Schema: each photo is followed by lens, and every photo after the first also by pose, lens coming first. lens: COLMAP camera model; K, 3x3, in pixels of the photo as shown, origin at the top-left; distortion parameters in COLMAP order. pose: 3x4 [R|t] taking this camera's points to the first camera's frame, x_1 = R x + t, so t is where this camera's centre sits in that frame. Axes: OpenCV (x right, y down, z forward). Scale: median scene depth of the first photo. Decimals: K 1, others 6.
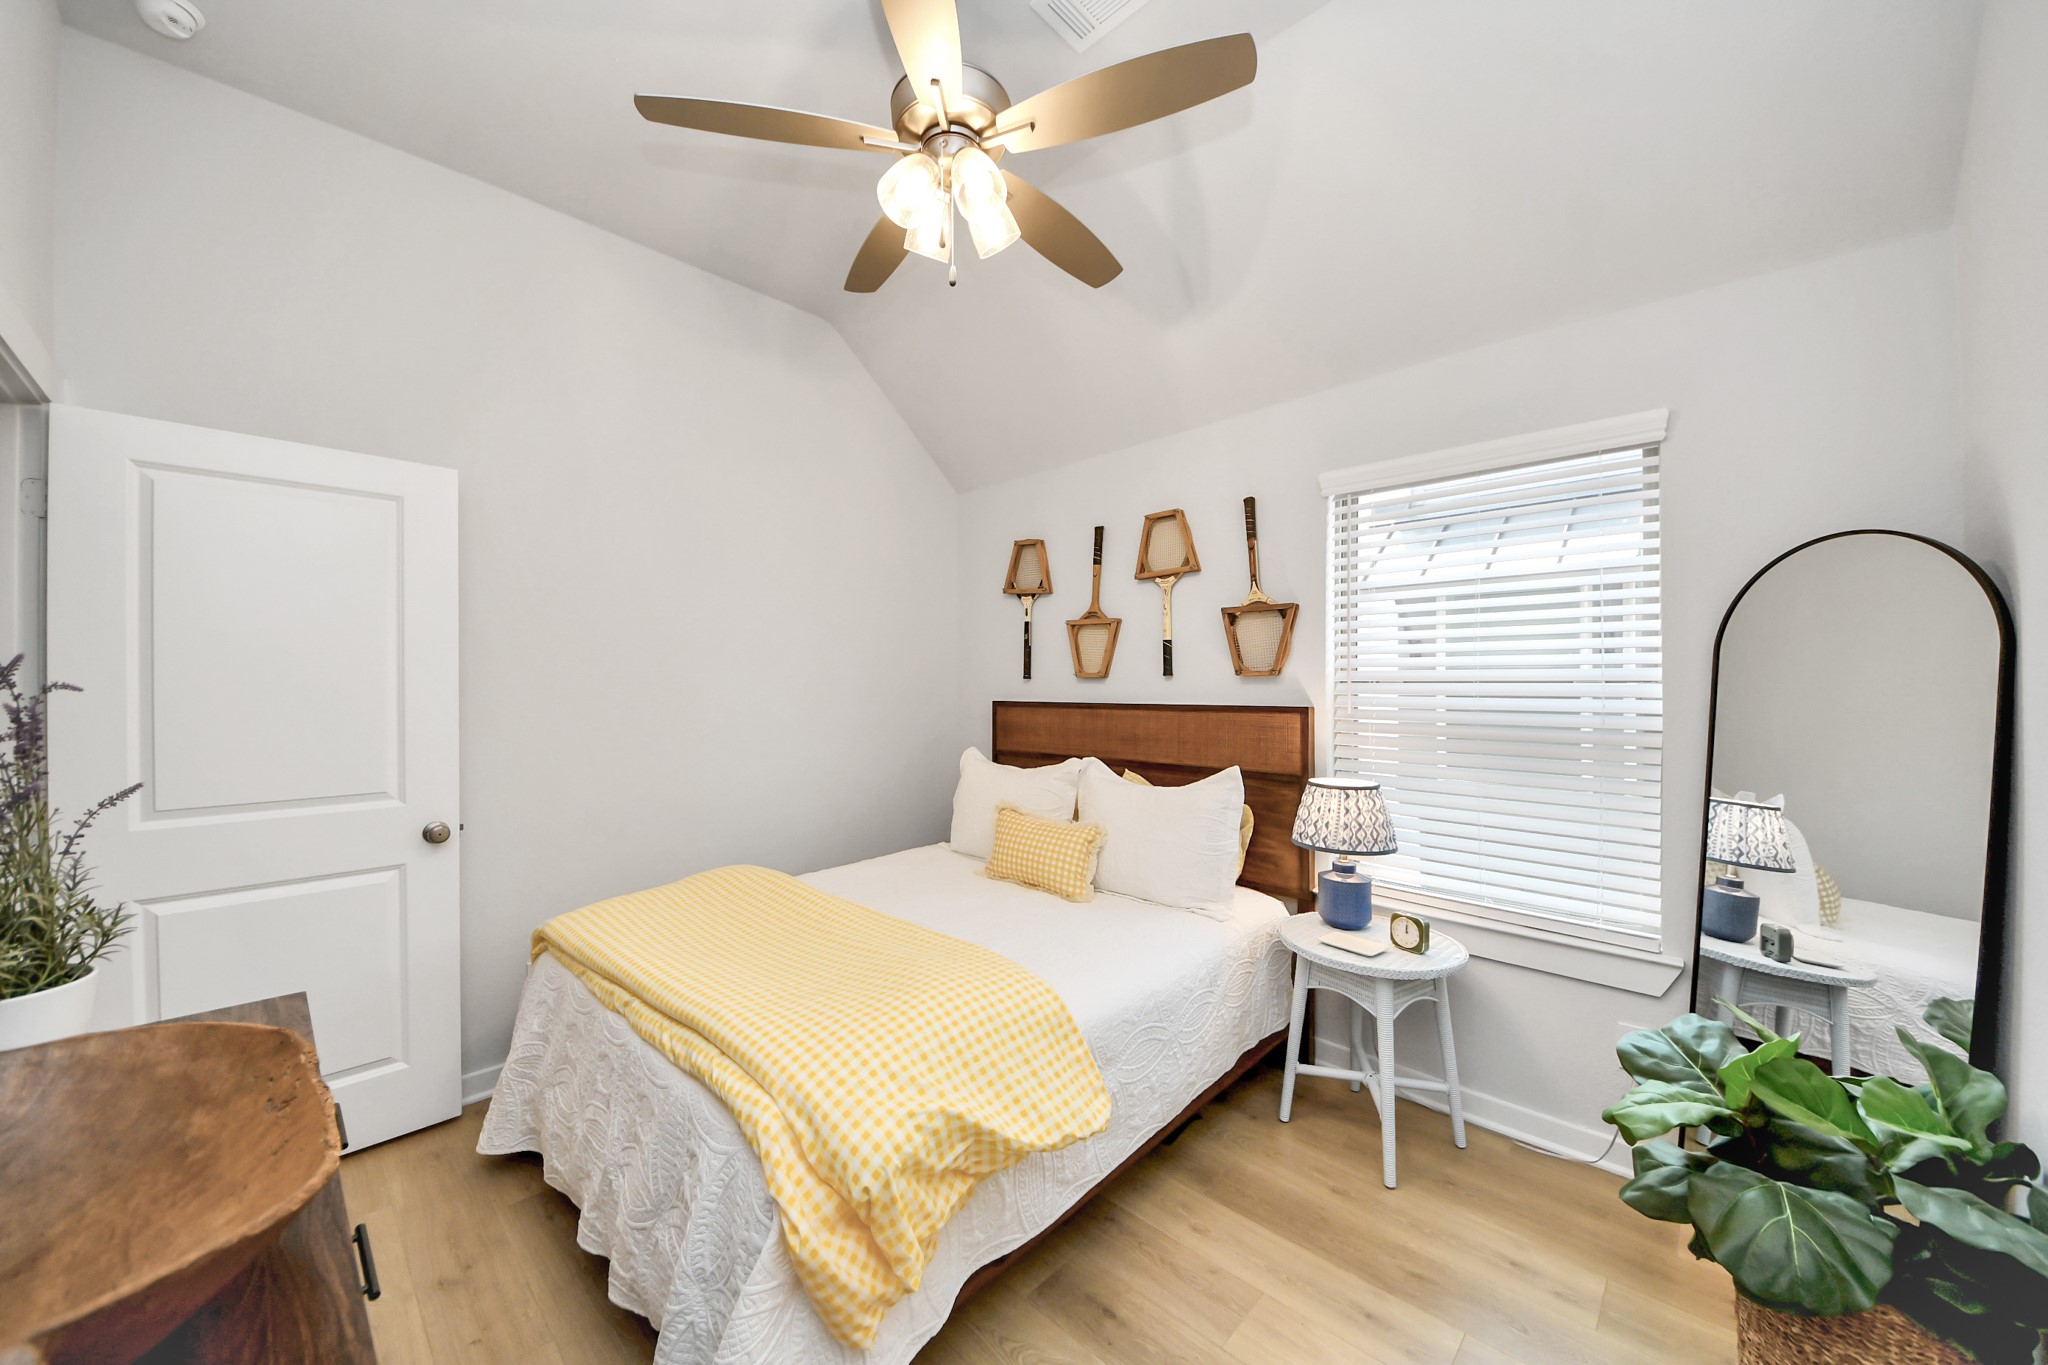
lens RADIAL K [[722.3, 0, 1012.4], [0, 722.3, 683.5], [0, 0, 1]] dist [0.039462, -0.023644]
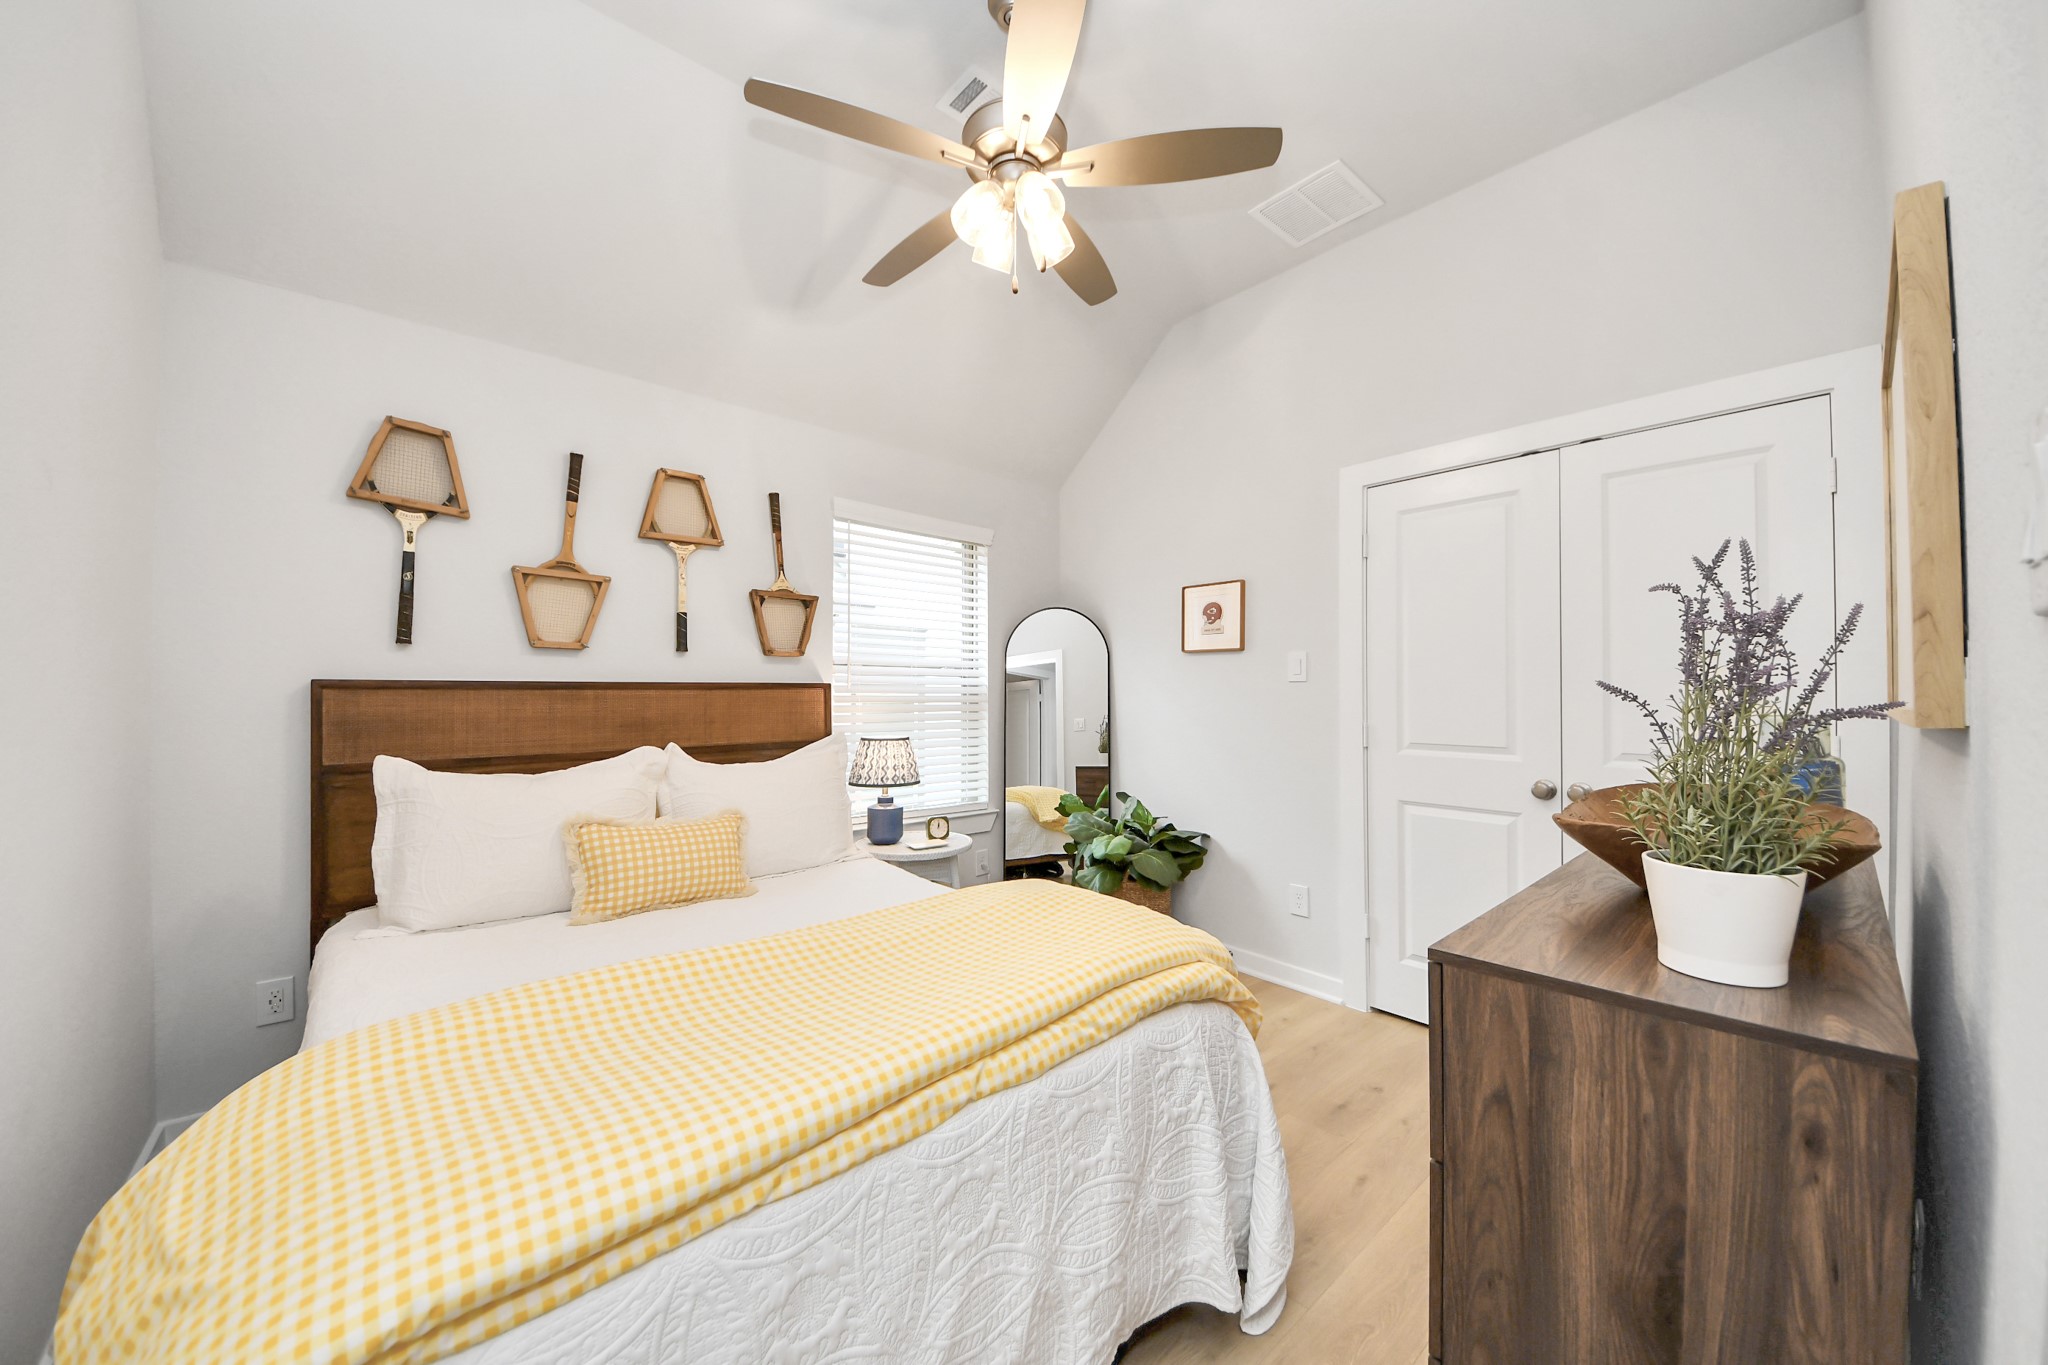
lens RADIAL K [[722.3, 0, 1012.4], [0, 722.3, 683.5], [0, 0, 1]] dist [0.039462, -0.023644]
pose [[0.081112, 0.013629, 0.996612, -0.674941], [-0.004471, 0.999901, -0.013310, 0.040939], [-0.996695, -0.003377, 0.081165, 0.506768]]
